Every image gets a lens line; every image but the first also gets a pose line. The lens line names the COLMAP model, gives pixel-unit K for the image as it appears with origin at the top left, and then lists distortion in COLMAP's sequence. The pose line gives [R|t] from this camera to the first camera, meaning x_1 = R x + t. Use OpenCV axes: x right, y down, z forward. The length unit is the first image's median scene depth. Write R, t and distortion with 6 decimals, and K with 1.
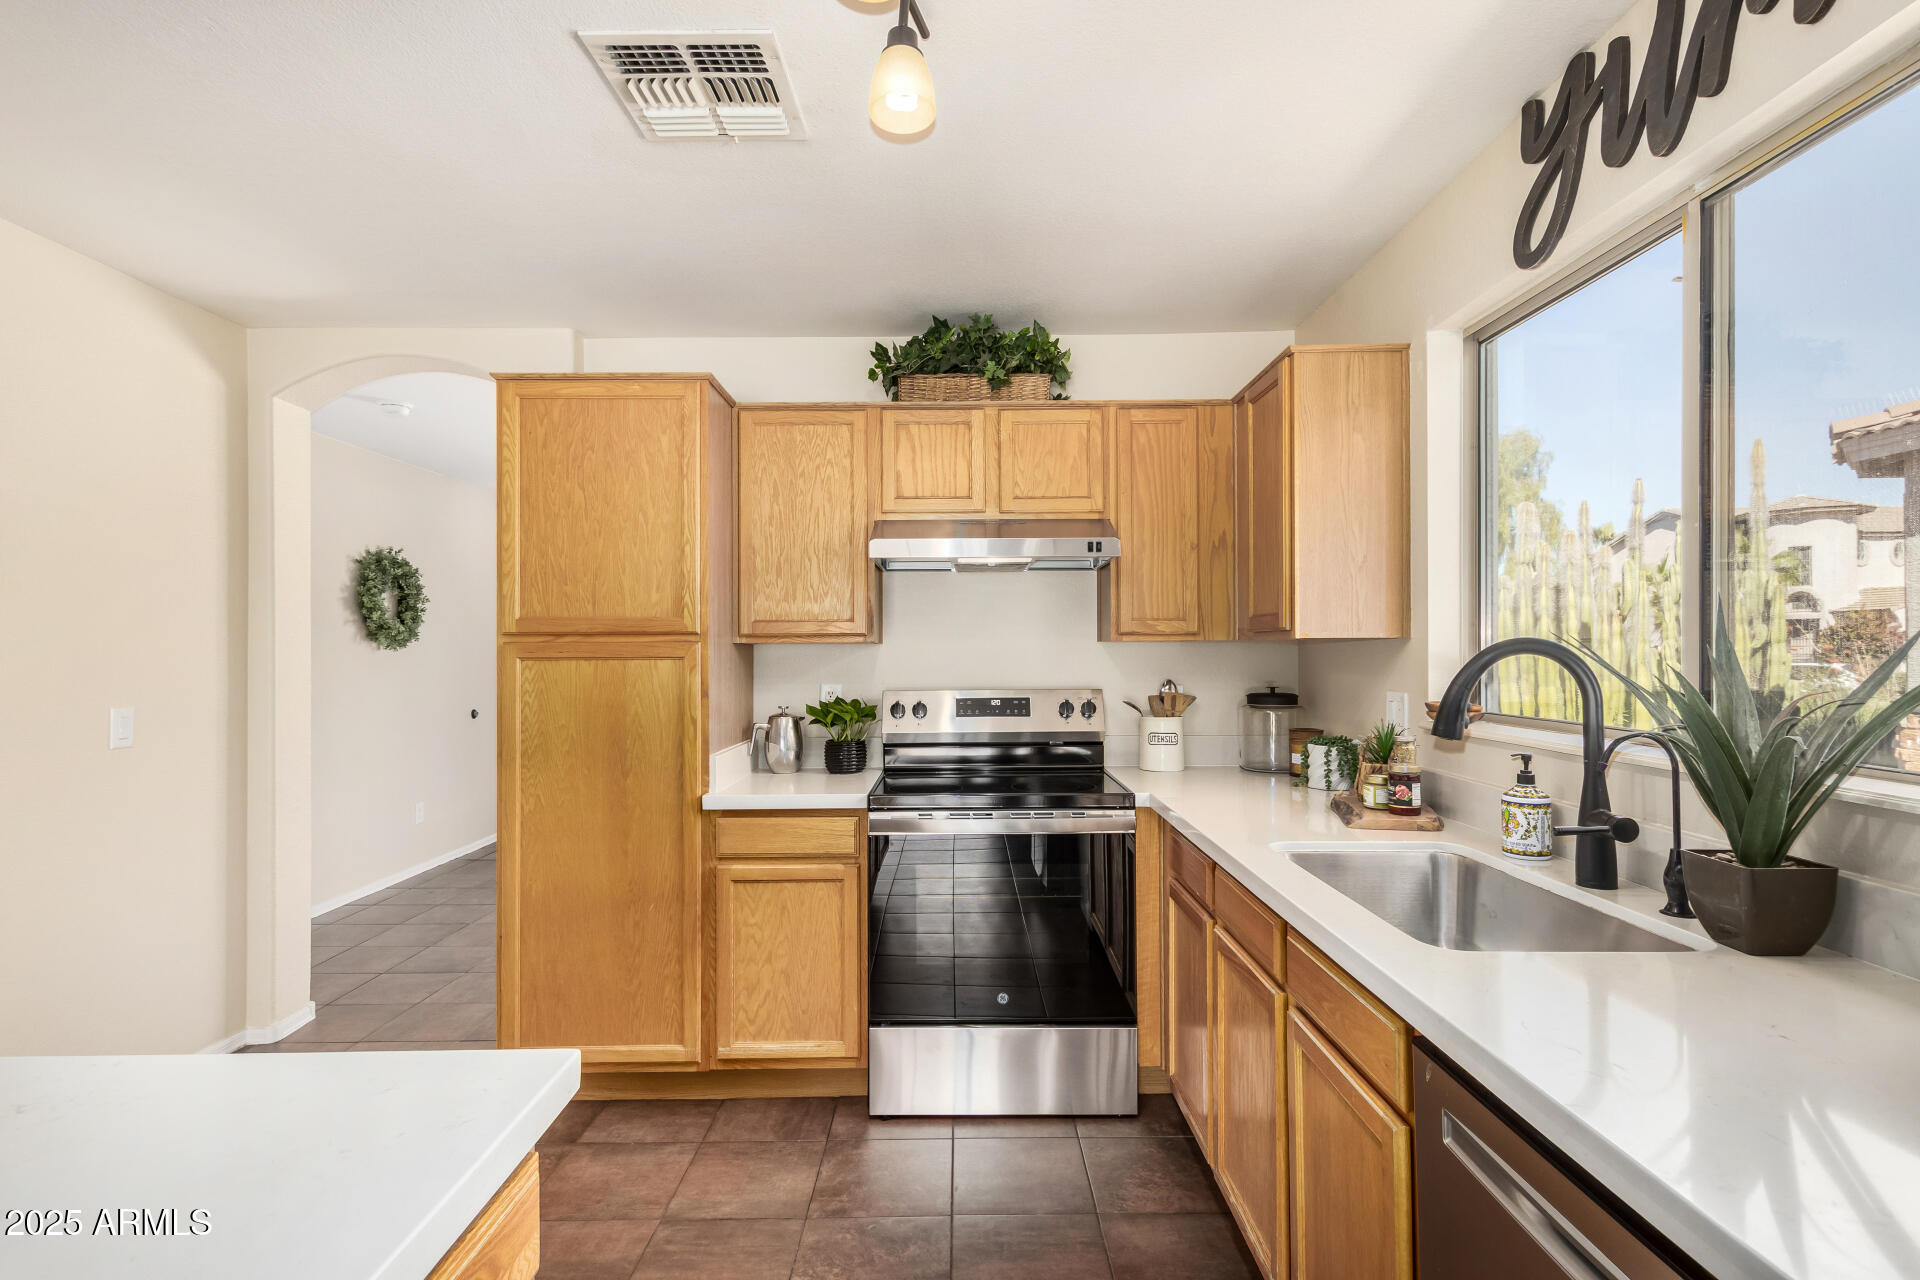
lens RADIAL K [[901.0, 0, 981.9], [0, 901.0, 641.7], [0, 0, 1]] dist [0.003743, -0.000626]
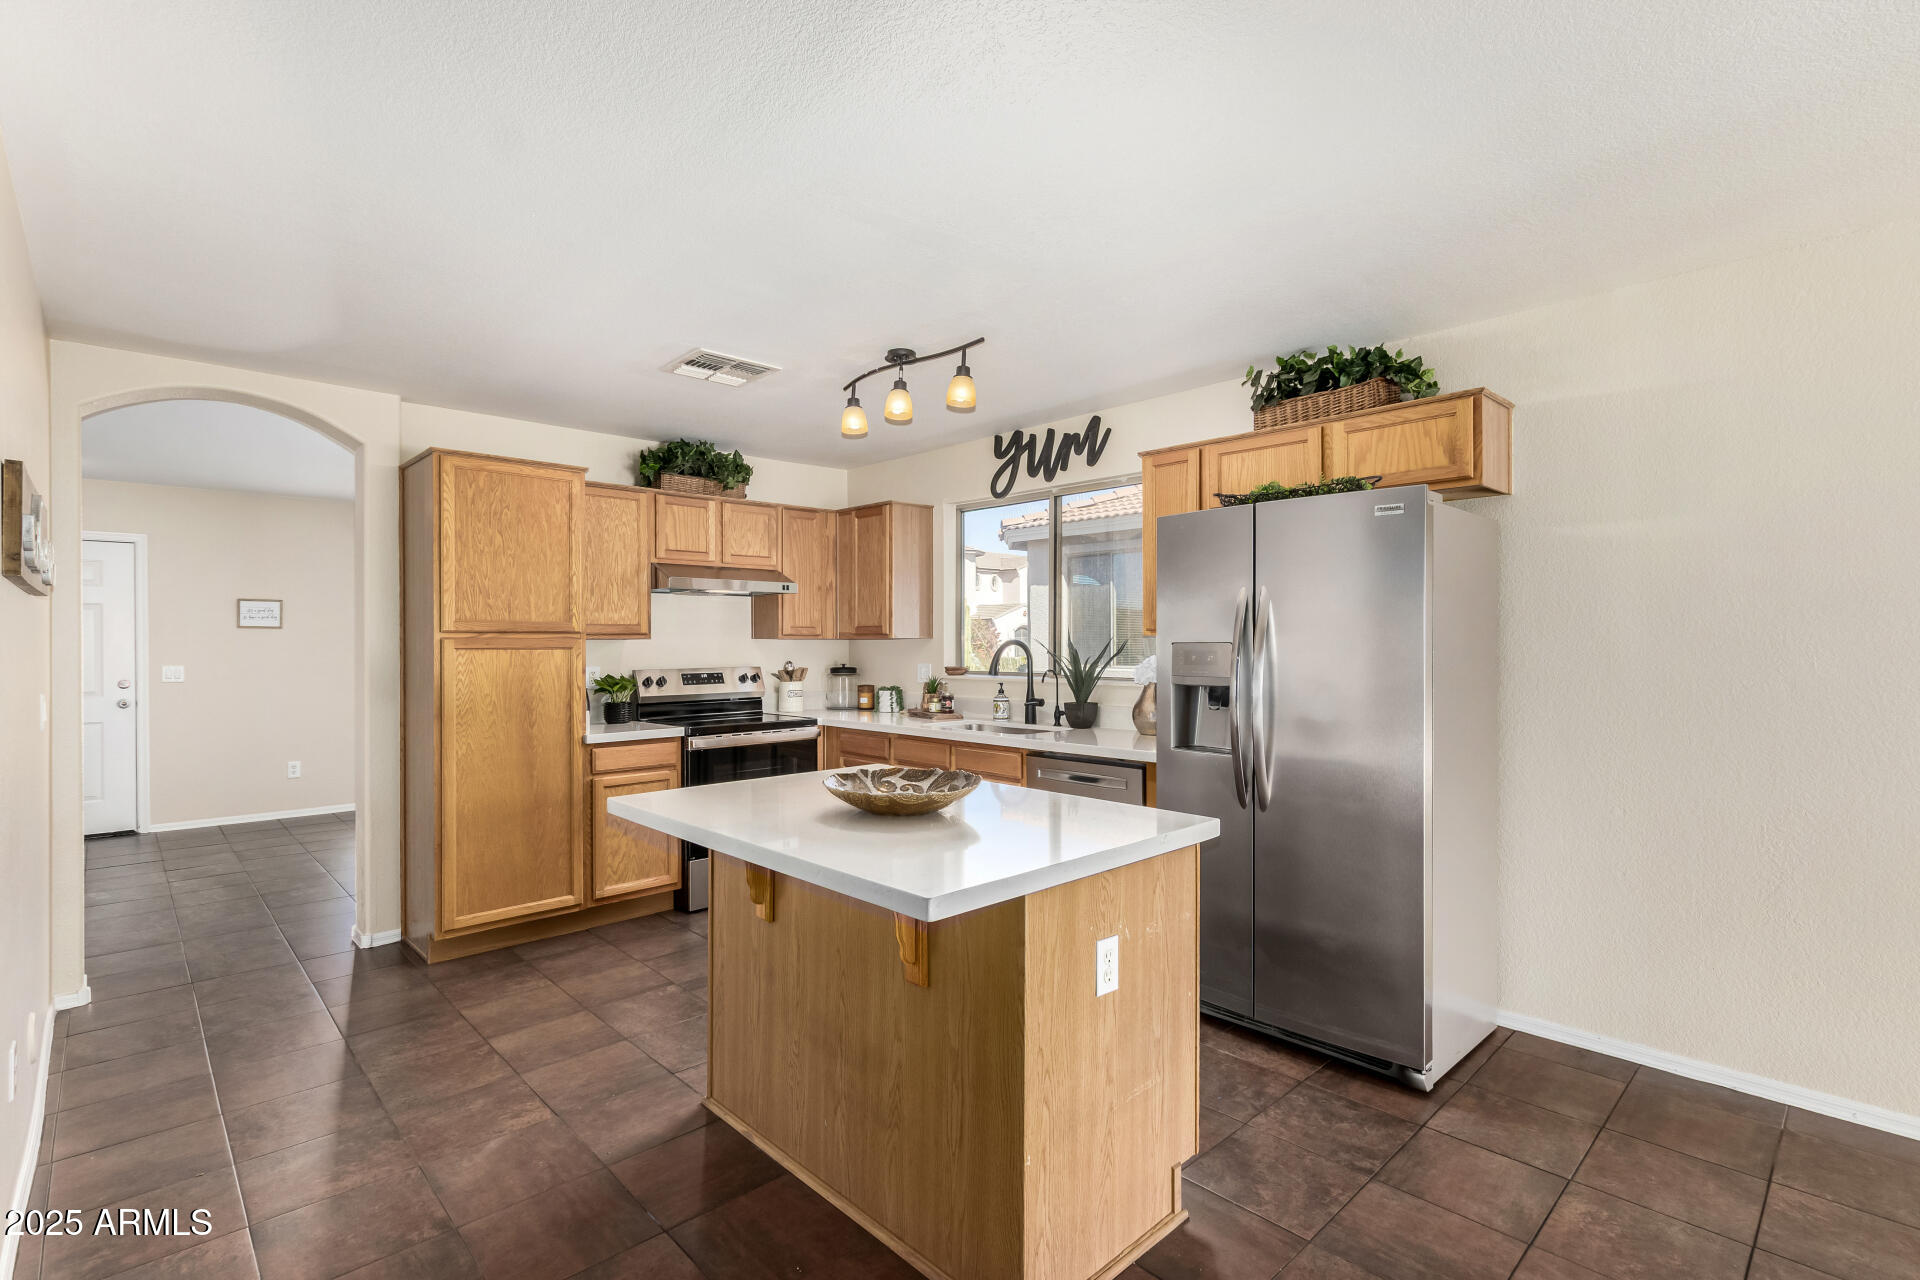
lens RADIAL K [[901.0, 0, 959.2], [0, 901.0, 637.6], [0, 0, 1]] dist [0.003743, -0.000626]
pose [[0.727274, 0.007666, 0.686305, -0.894767], [-0.005455, 0.999971, -0.005388, 0.004260], [-0.686326, 0.000175, 0.727294, -0.585234]]
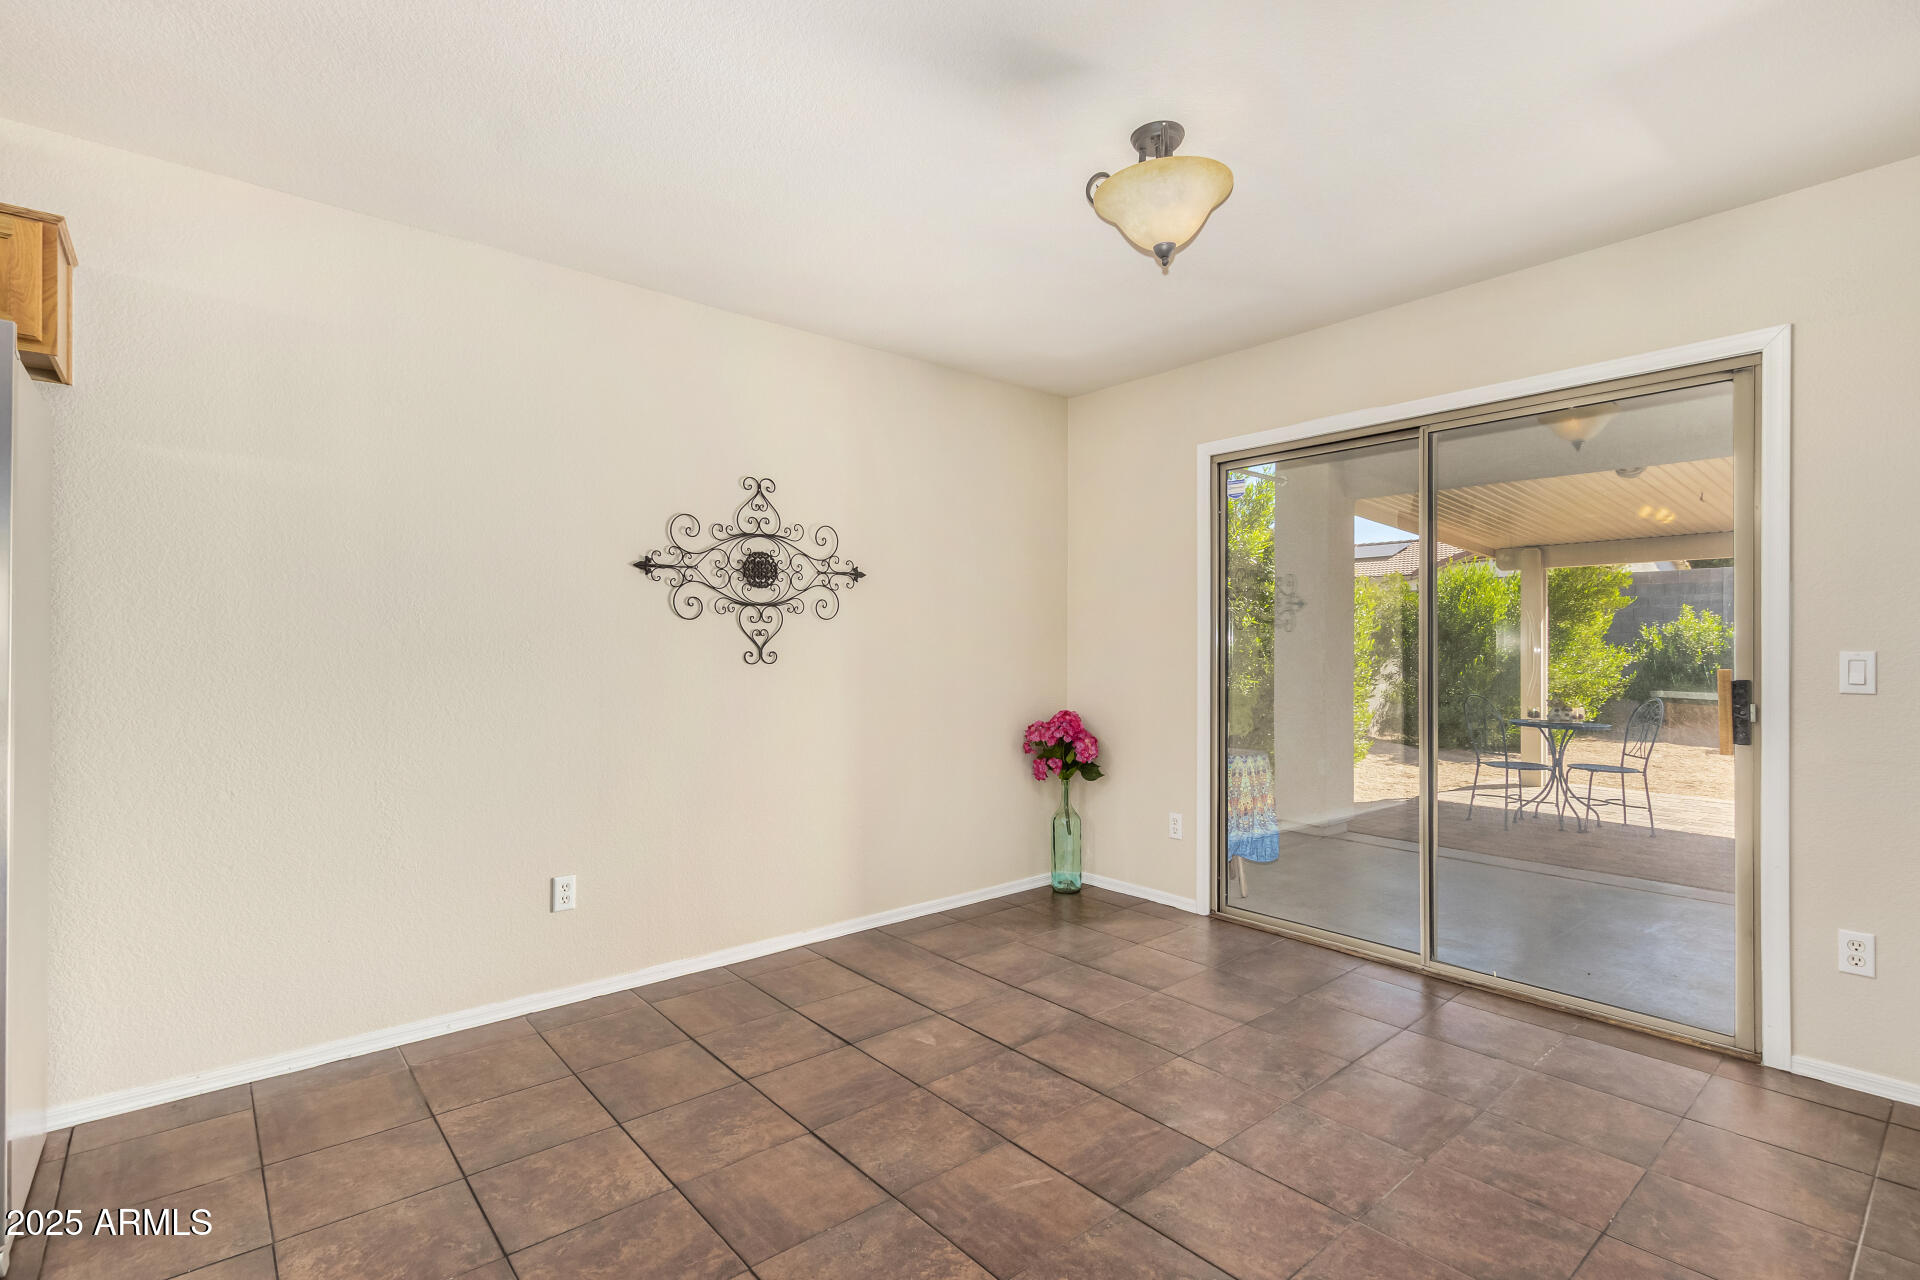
lens RADIAL K [[901.0, 0, 960.0], [0, 901.0, 650.4], [0, 0, 1]] dist [0.003743, -0.000626]
pose [[-0.647082, 0.005585, 0.762400, -0.750151], [-0.000430, 0.999970, -0.007690, 0.063332], [-0.762420, -0.005303, -0.647060, -0.316716]]
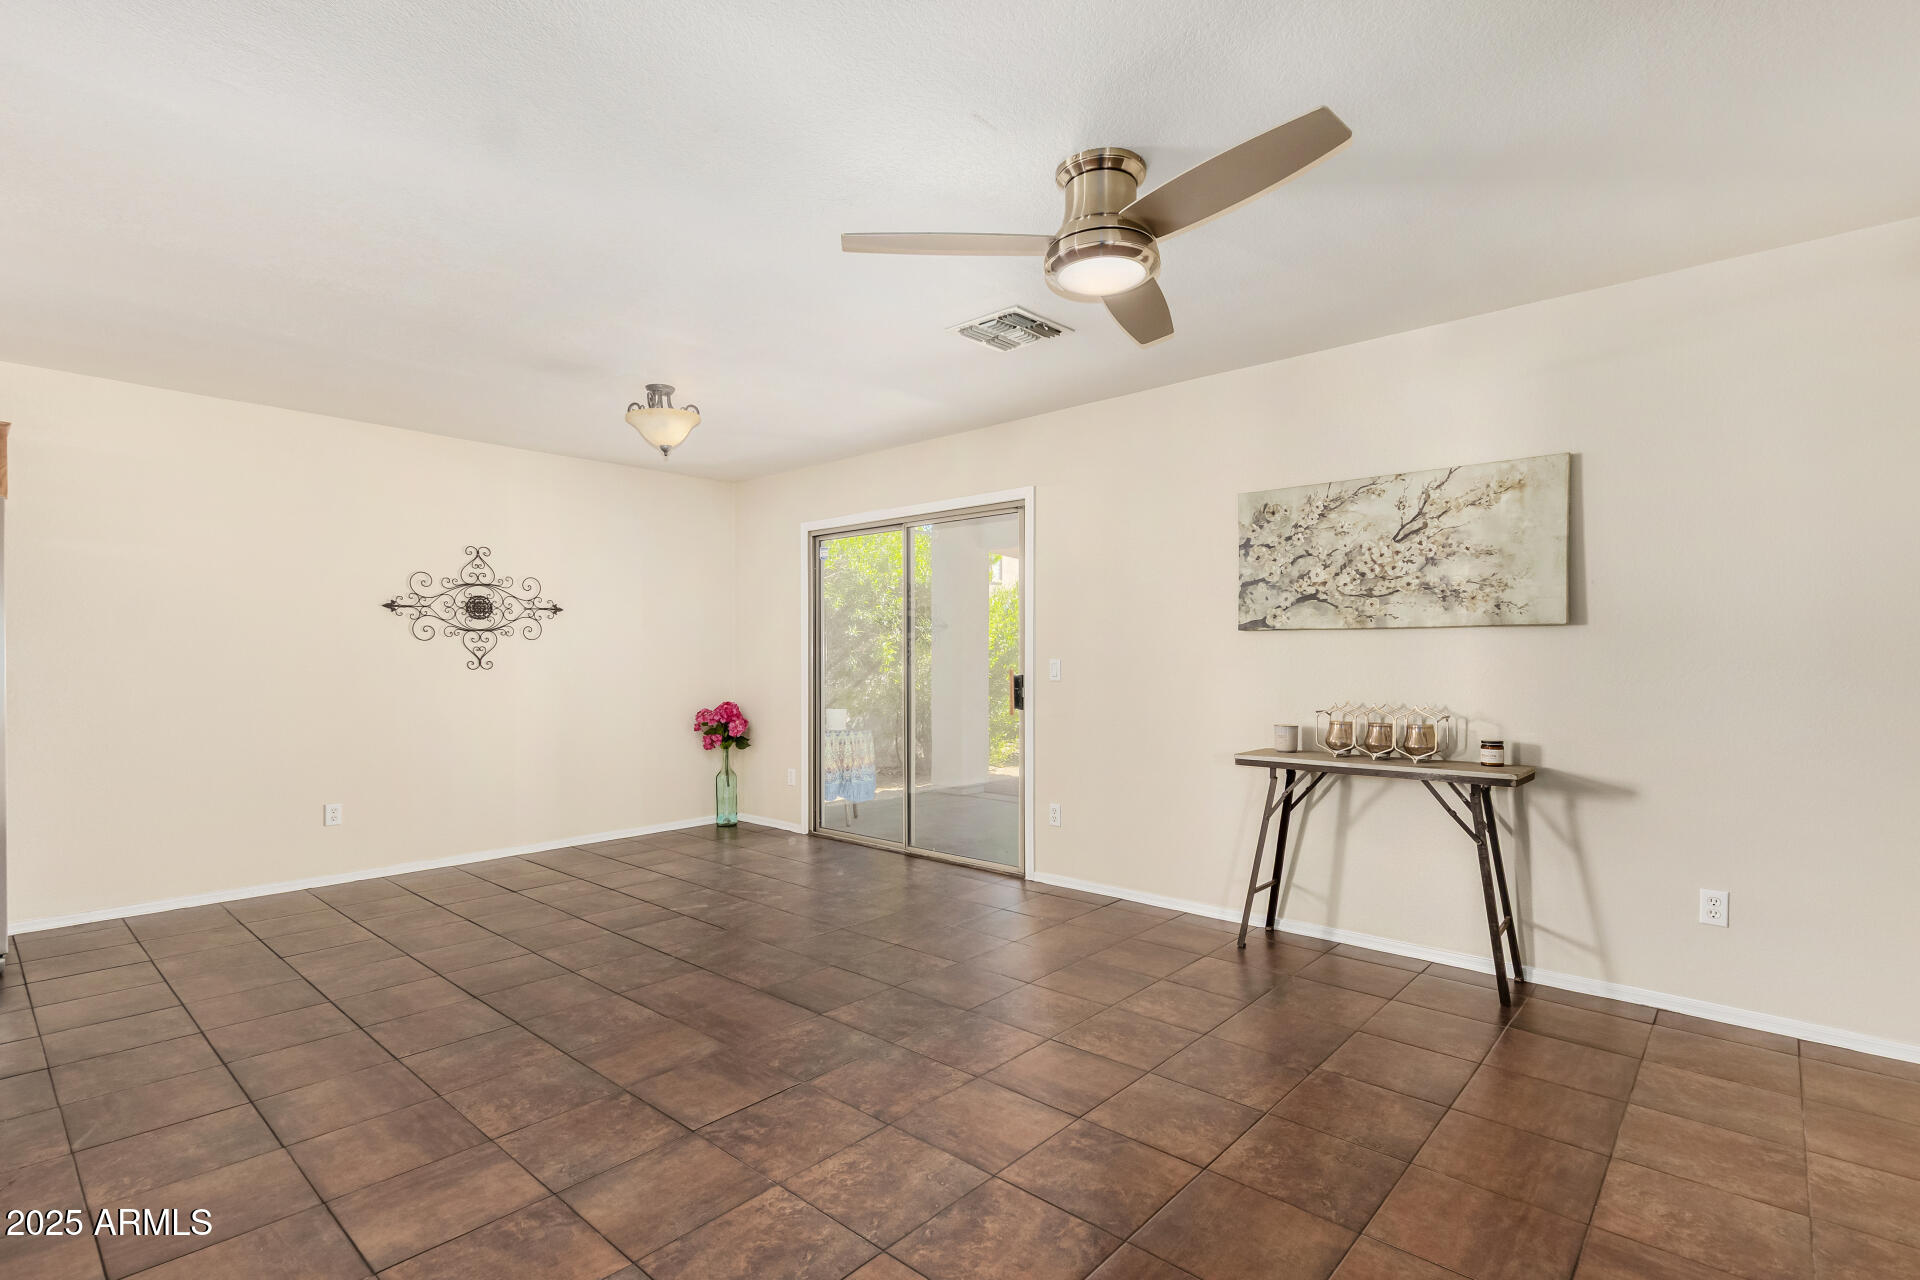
lens RADIAL K [[901.0, 0, 969.8], [0, 901.0, 669.6], [0, 0, 1]] dist [0.003743, -0.000626]
pose [[-0.750346, 0.000681, 0.661045, -1.689647], [0.003710, 0.999988, 0.003180, 0.070926], [-0.661035, 0.004838, -0.750340, -0.164835]]
